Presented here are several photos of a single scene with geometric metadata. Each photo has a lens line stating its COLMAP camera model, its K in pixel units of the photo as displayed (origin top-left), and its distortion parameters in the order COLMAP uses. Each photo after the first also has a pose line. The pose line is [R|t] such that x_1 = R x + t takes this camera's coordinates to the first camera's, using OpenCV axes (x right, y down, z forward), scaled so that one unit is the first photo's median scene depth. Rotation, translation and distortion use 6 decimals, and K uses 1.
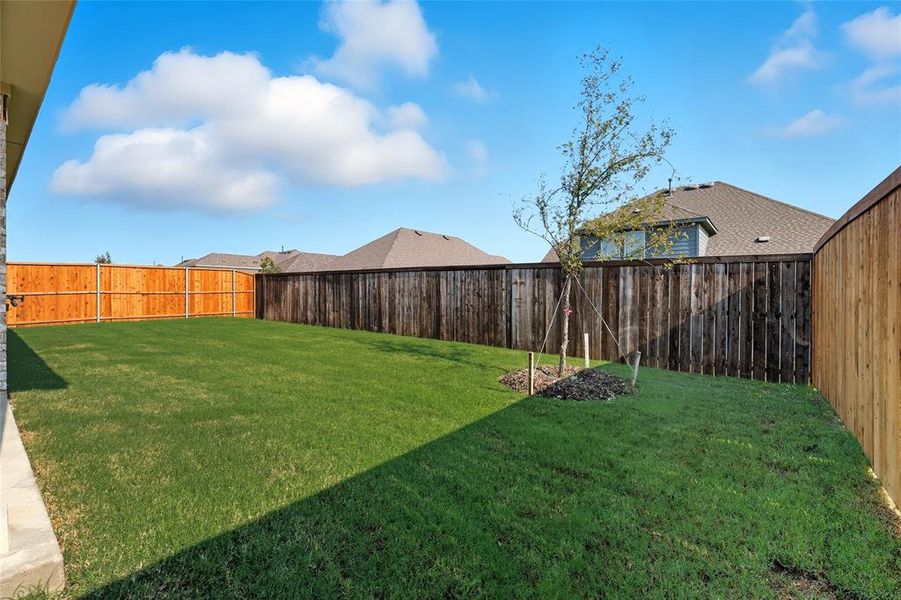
lens RADIAL K [[392.1, 0, 453.3], [0, 392.1, 295.9], [0, 0, 1]] dist [0.001074, 0.000024]
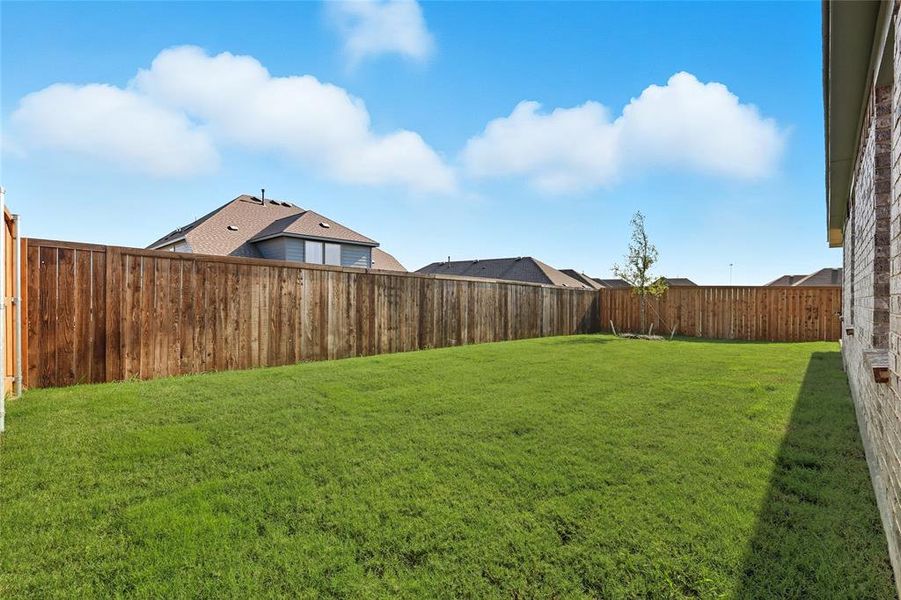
lens RADIAL K [[393.2, 0, 452.4], [0, 393.2, 297.7], [0, 0, 1]] dist [-0.001883, 0.000223]
pose [[0.066452, -0.000781, 0.997789, -1.049450], [-0.007078, 0.999974, 0.001254, -0.018620], [-0.997765, -0.007146, 0.066445, 0.906172]]
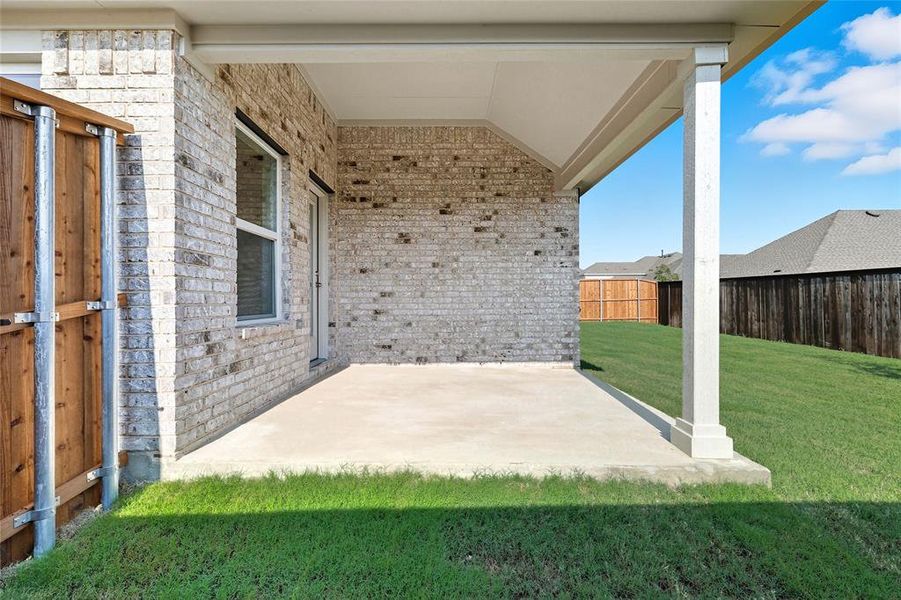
lens RADIAL K [[393.2, 0, 448.1], [0, 393.2, 297.1], [0, 0, 1]] dist [-0.001883, 0.000223]
pose [[0.630519, -0.009587, -0.776115, -0.057597], [0.004625, 0.999952, -0.008595, -0.011694], [0.776160, 0.001829, 0.630533, -0.133660]]
